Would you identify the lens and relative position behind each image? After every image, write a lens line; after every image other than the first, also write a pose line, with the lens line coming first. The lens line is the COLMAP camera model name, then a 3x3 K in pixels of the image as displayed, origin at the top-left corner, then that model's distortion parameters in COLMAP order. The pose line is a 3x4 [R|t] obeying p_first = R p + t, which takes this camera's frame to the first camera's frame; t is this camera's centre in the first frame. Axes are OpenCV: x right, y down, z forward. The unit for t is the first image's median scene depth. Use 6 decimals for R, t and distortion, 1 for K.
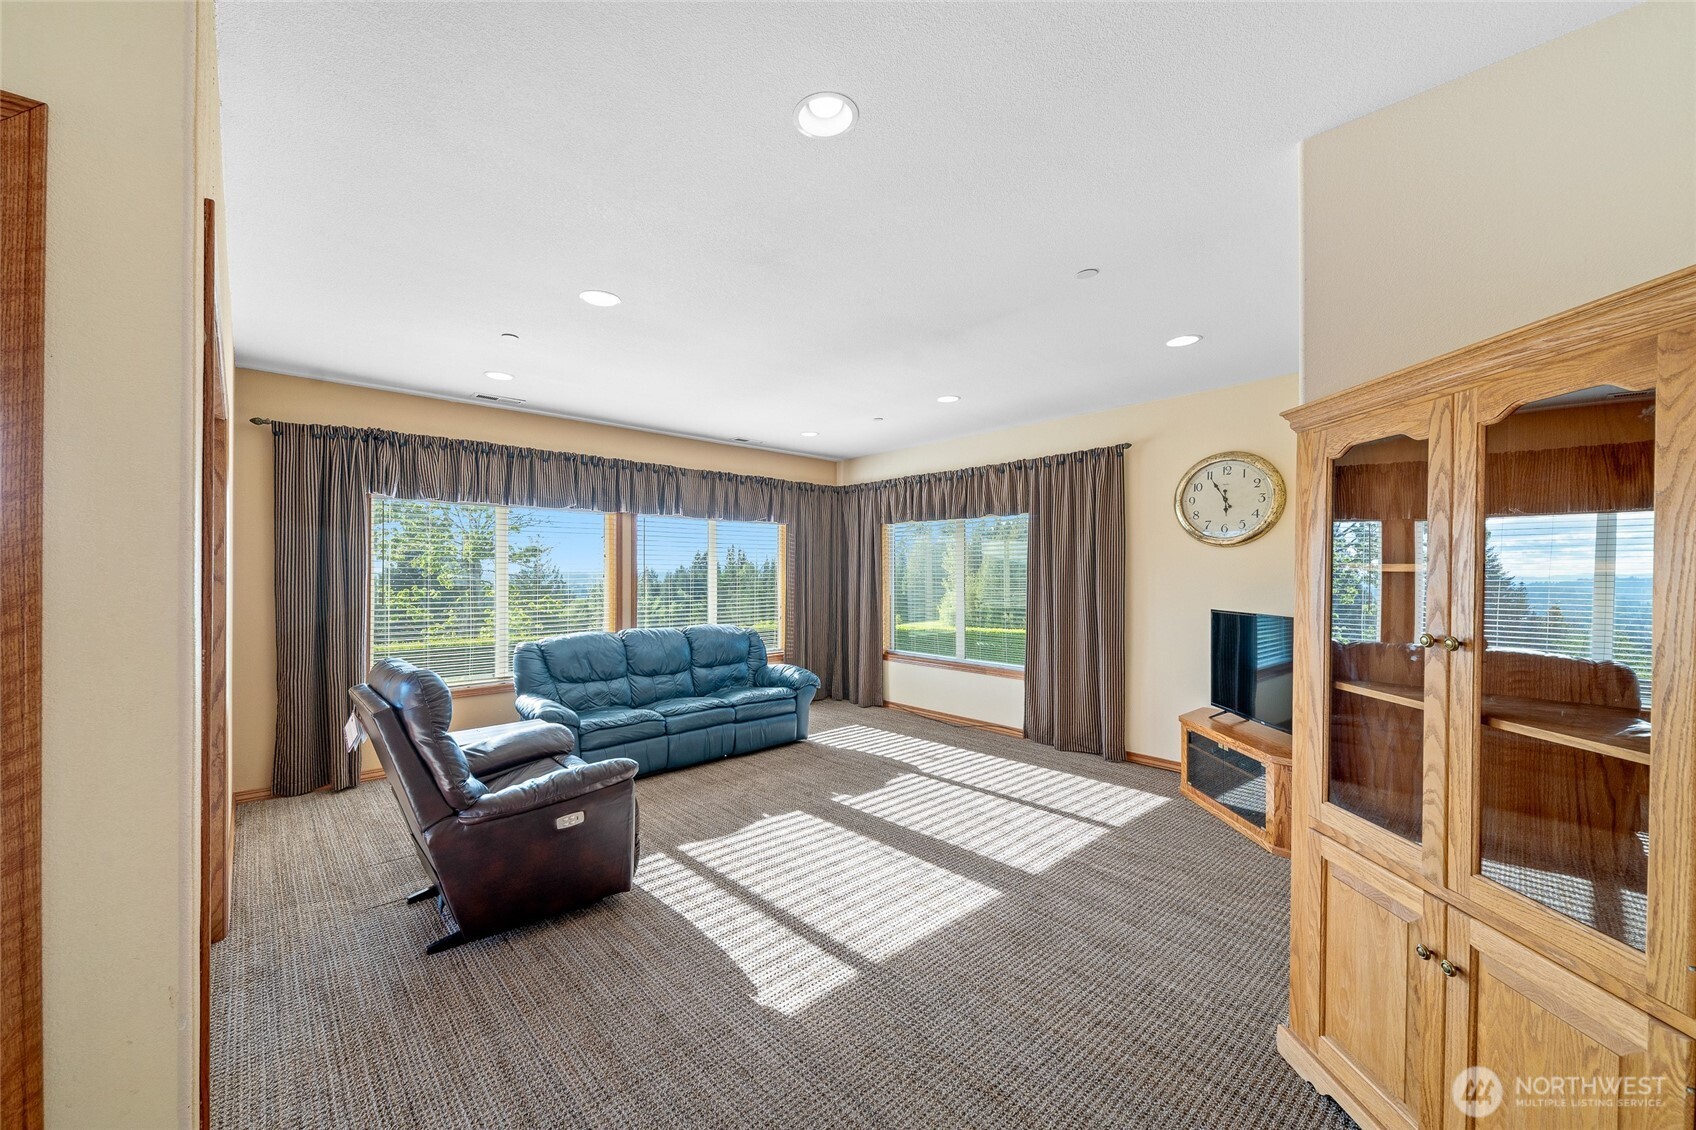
lens RADIAL K [[614.1, 0, 835.6], [0, 614.1, 575.0], [0, 0, 1]] dist [0.002509, -0.001005]
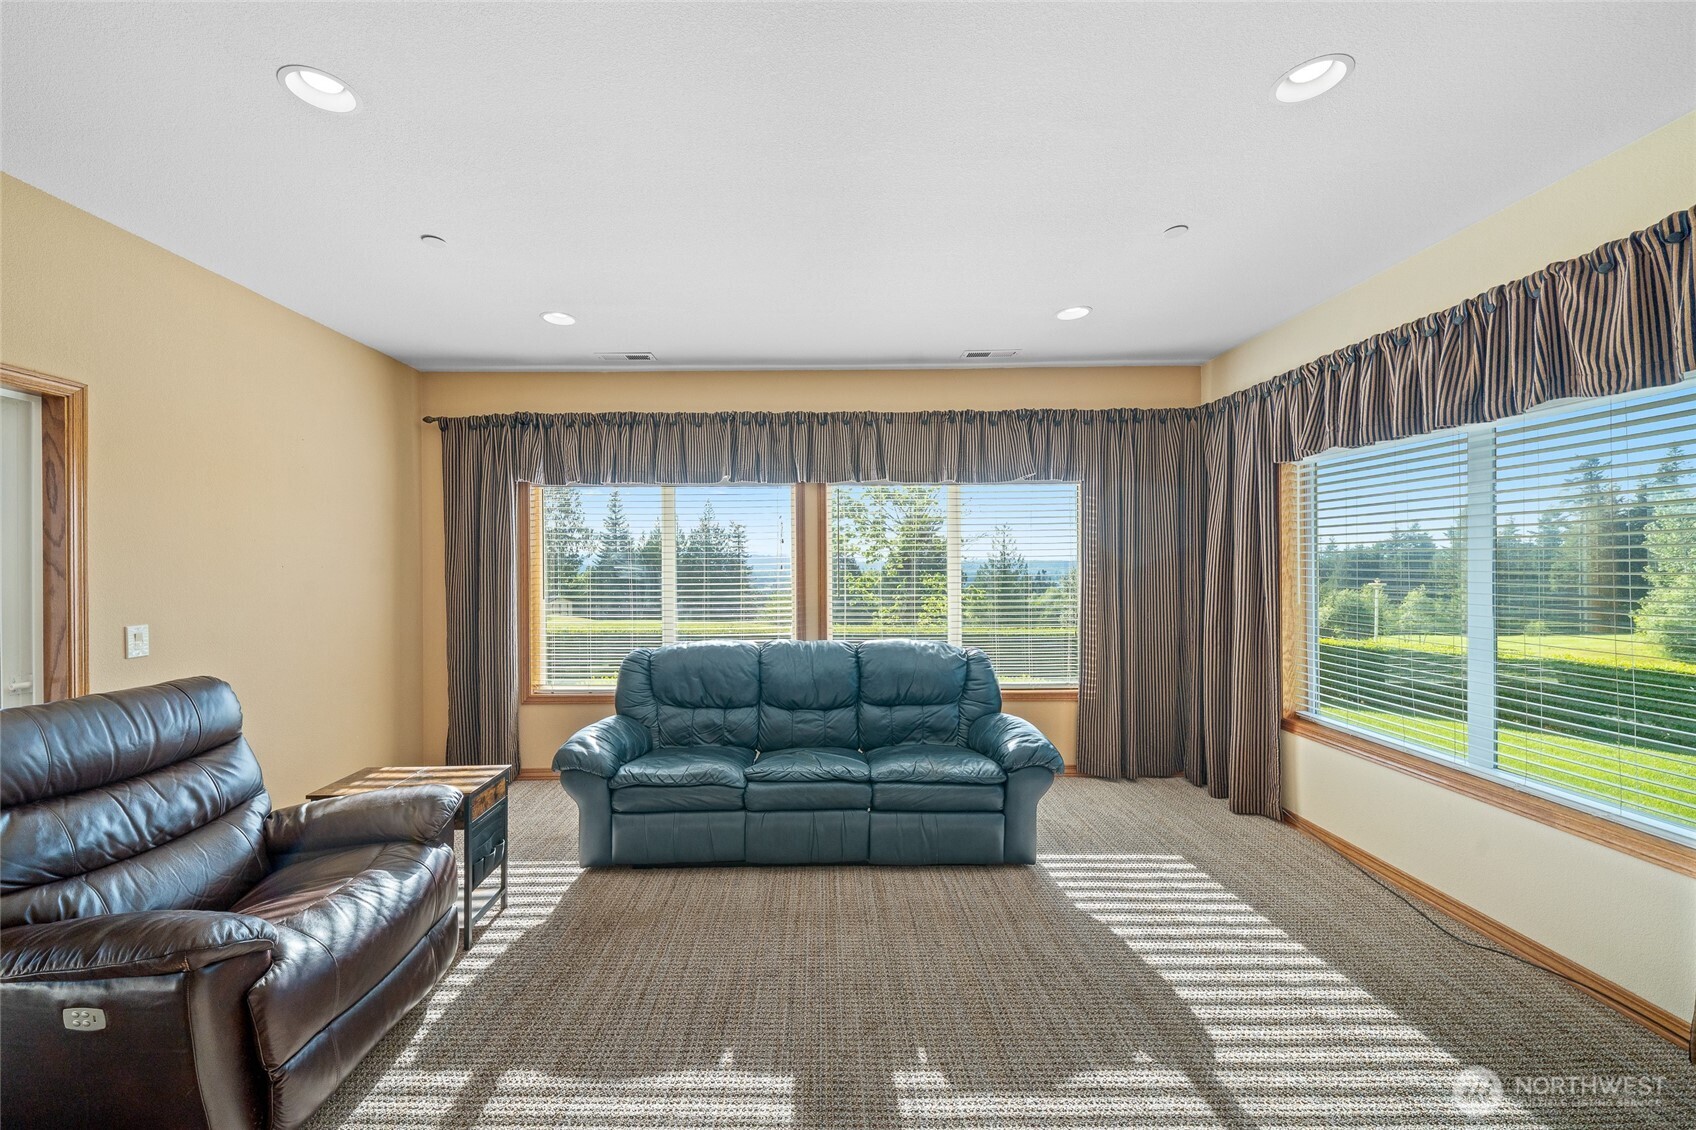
lens RADIAL K [[614.1, 0, 841.2], [0, 614.1, 560.5], [0, 0, 1]] dist [0.002509, -0.001005]
pose [[0.735138, -0.007784, -0.677873, 0.193730], [0.003807, 0.999966, -0.007354, 0.000358], [0.677907, 0.002826, 0.735142, 0.468100]]
